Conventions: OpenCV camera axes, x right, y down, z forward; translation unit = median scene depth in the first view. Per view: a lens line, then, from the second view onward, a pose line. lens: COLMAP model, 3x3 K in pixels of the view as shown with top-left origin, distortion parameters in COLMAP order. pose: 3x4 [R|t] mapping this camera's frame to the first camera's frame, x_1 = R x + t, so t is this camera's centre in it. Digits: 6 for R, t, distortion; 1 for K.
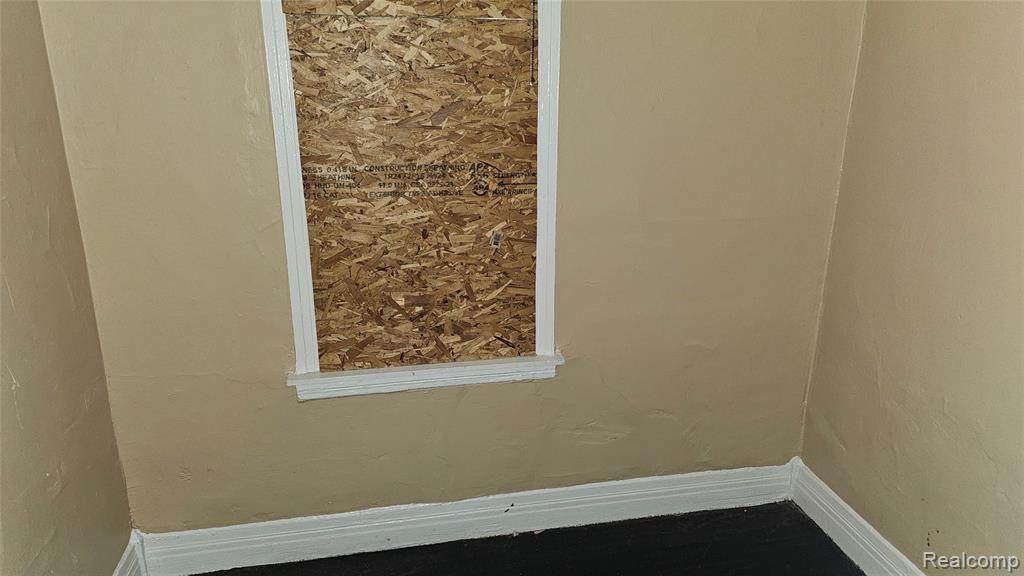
lens RADIAL K [[684.1, 0, 512.0], [0, 684.1, 288.0], [0, 0, 1]] dist [0.080689, -0.095821]
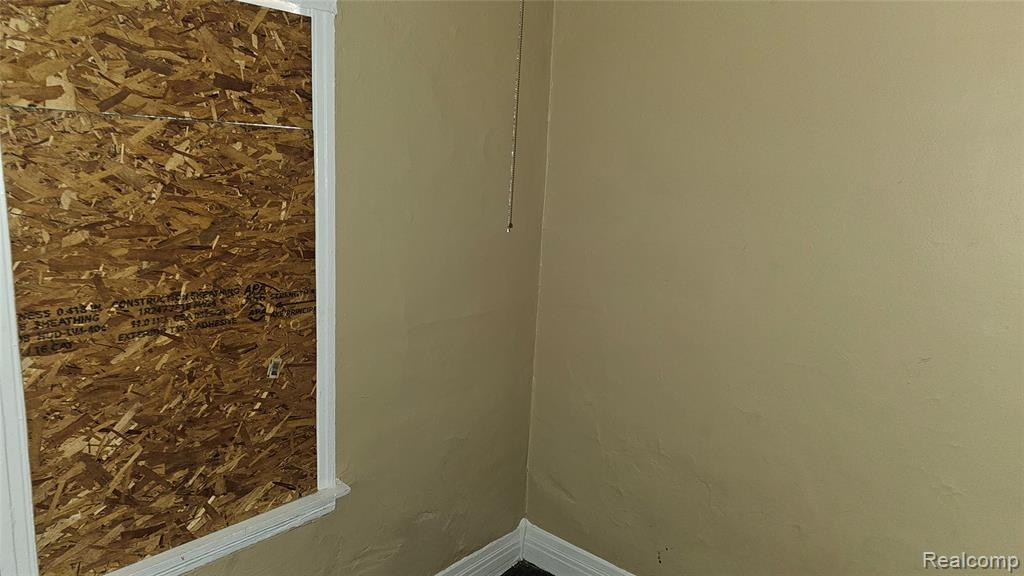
lens RADIAL K [[684.1, 0, 512.0], [0, 684.1, 288.0], [0, 0, 1]] dist [0.080689, -0.095821]
pose [[0.784624, -0.080916, 0.614669, -0.326486], [0.142002, 0.988545, -0.051132, -0.087792], [-0.603491, 0.127403, 0.787126, 0.127453]]
